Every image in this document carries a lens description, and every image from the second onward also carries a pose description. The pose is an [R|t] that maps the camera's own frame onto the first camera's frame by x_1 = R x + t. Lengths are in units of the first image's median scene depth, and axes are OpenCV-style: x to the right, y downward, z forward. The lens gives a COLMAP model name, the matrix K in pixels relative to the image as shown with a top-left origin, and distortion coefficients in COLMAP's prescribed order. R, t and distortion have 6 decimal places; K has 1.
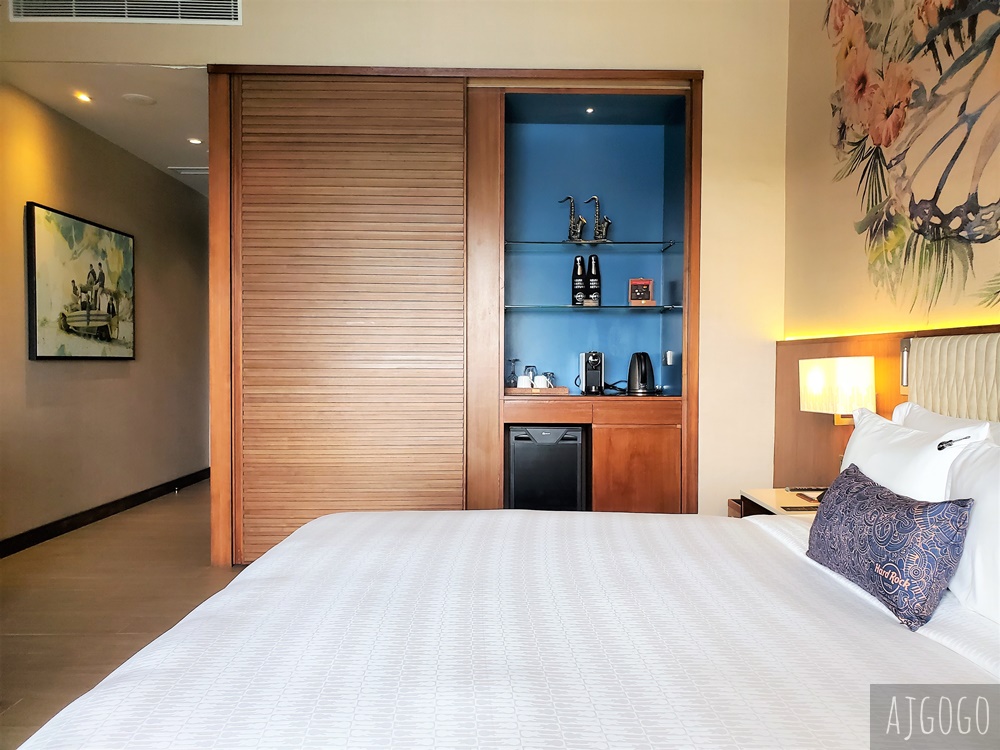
lens RADIAL K [[778.3, 0, 501.4], [0, 778.3, 374.9], [0, 0, 1]] dist [-0.009642, 0.030997]
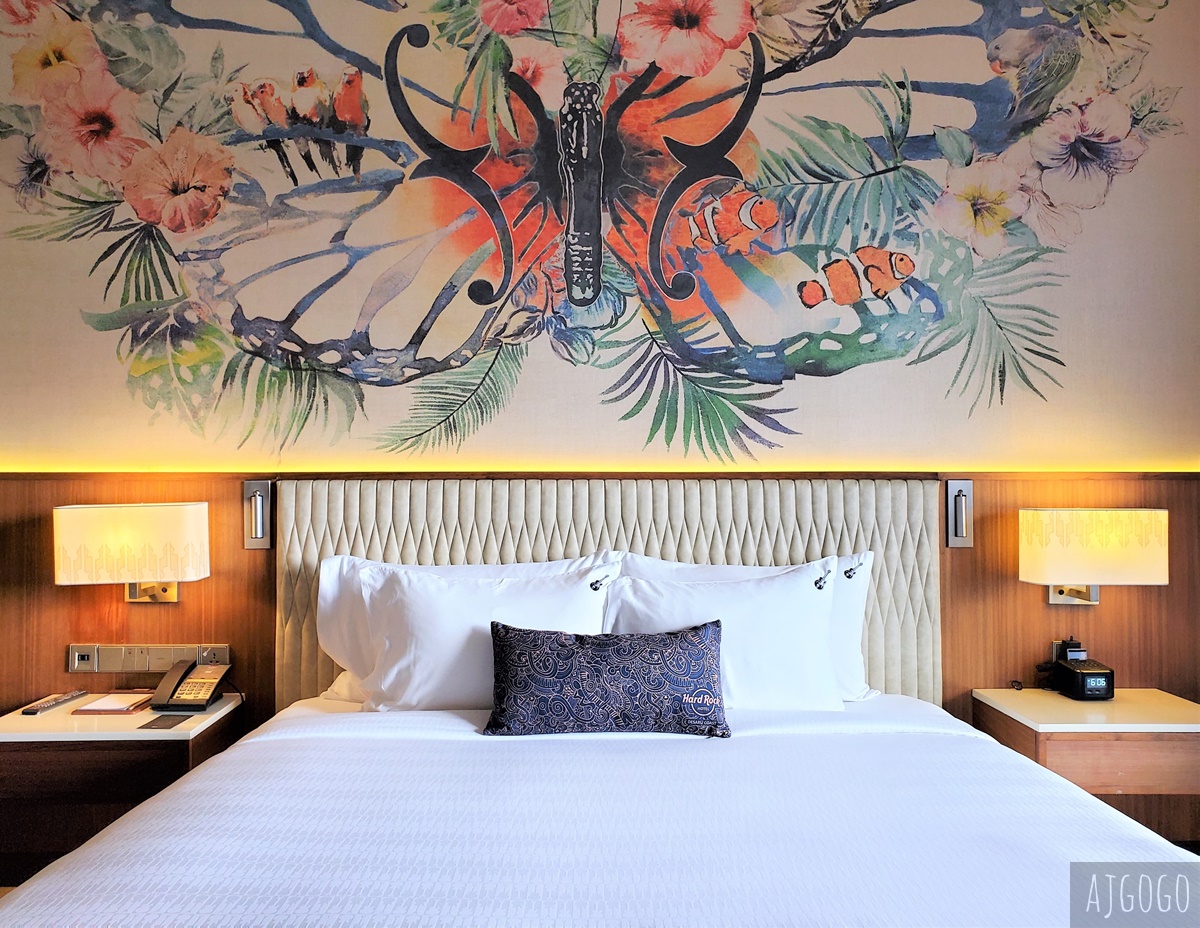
lens RADIAL K [[967.7, 0, 593.7], [0, 967.7, 465.9], [0, 0, 1]] dist [-0.013890, 0.037320]
pose [[-0.033860, 0.025303, 0.999106, -0.530509], [0.018893, 0.999517, -0.024673, -0.030895], [-0.999248, 0.018041, -0.034321, 0.690186]]
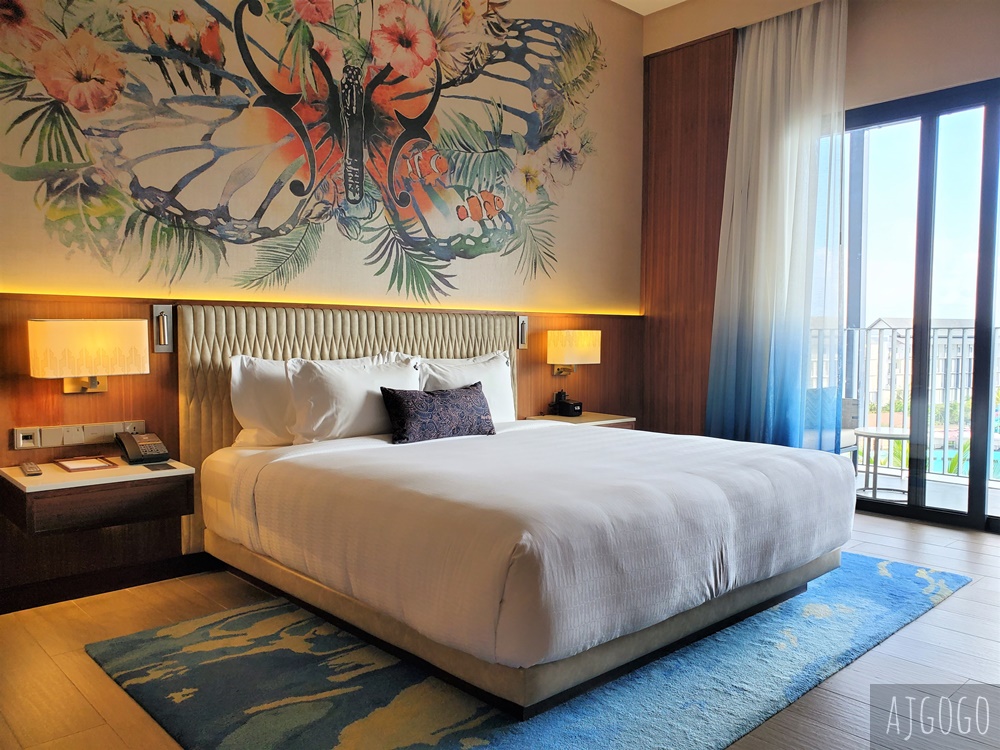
lens RADIAL K [[778.3, 0, 523.9], [0, 778.3, 377.4], [0, 0, 1]] dist [-0.009642, 0.030997]
pose [[-0.693428, -0.042472, 0.719273, -0.723201], [0.007356, 0.997792, 0.066009, -0.010777], [-0.720489, 0.051064, -0.691584, 1.452219]]
